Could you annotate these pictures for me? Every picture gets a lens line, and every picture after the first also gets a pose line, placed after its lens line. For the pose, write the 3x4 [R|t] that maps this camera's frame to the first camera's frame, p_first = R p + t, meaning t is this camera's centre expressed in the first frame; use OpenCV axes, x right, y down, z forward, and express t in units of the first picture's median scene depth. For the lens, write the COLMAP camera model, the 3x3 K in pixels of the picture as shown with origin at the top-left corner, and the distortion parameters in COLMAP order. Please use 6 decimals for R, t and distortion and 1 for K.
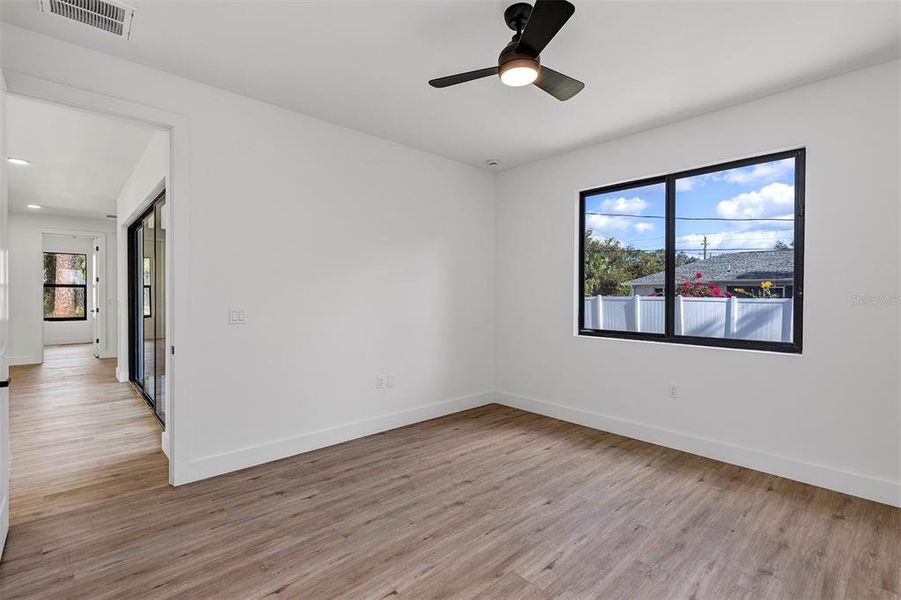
lens RADIAL K [[433.6, 0, 446.8], [0, 433.6, 302.2], [0, 0, 1]] dist [-0.002343, 0.001694]
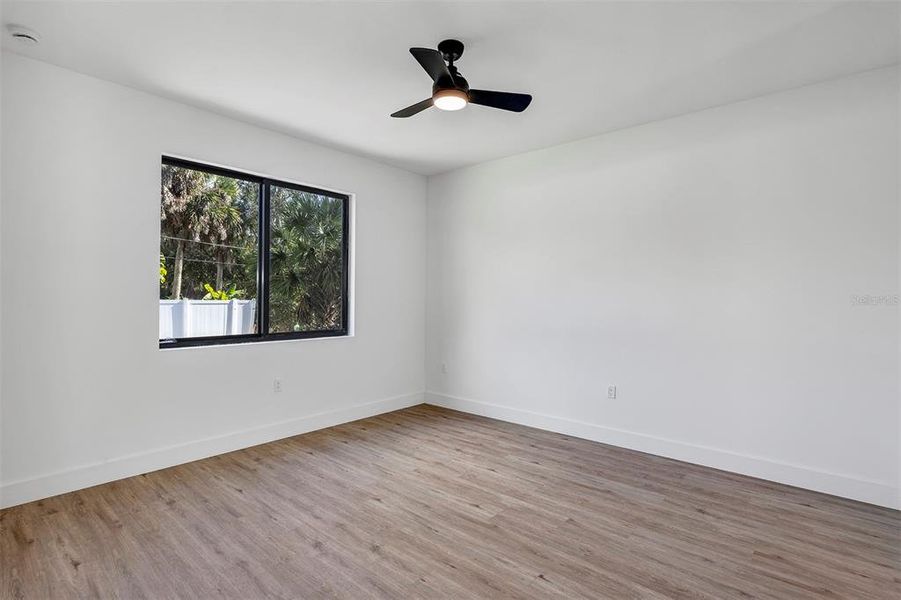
lens RADIAL K [[433.6, 0, 447.4], [0, 433.6, 292.1], [0, 0, 1]] dist [-0.002343, 0.001694]
pose [[-0.118914, 0.002492, 0.992901, -0.876285], [0.010325, 0.999946, -0.001273, -0.039611], [-0.992851, 0.010101, -0.118933, 1.003182]]
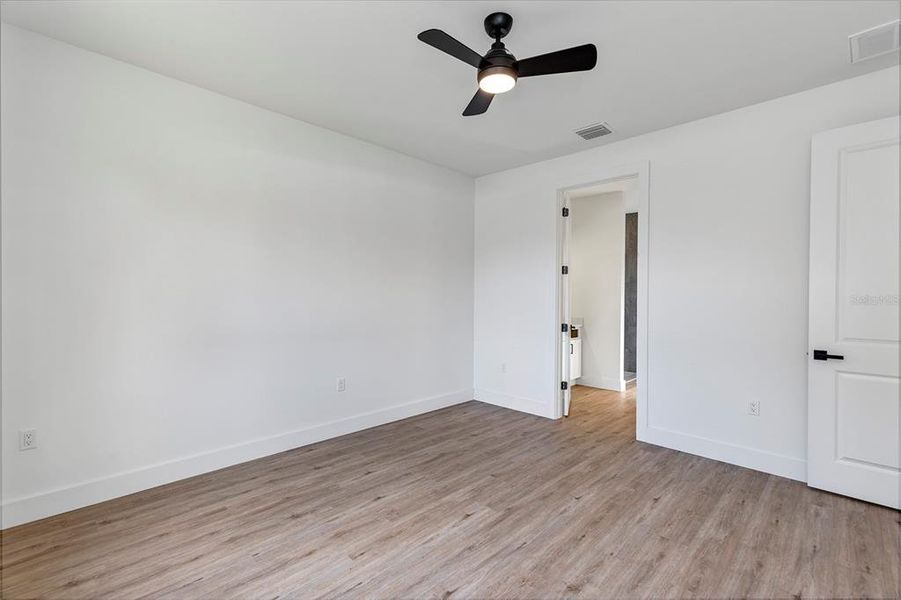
lens RADIAL K [[409.8, 0, 449.9], [0, 409.8, 304.2], [0, 0, 1]] dist [0.010224, 0.000030]
pose [[-0.998830, -0.009791, -0.047368, 0.282123], [-0.011730, 0.999097, 0.040828, -0.030031], [0.046925, 0.041336, -0.998043, 1.729303]]
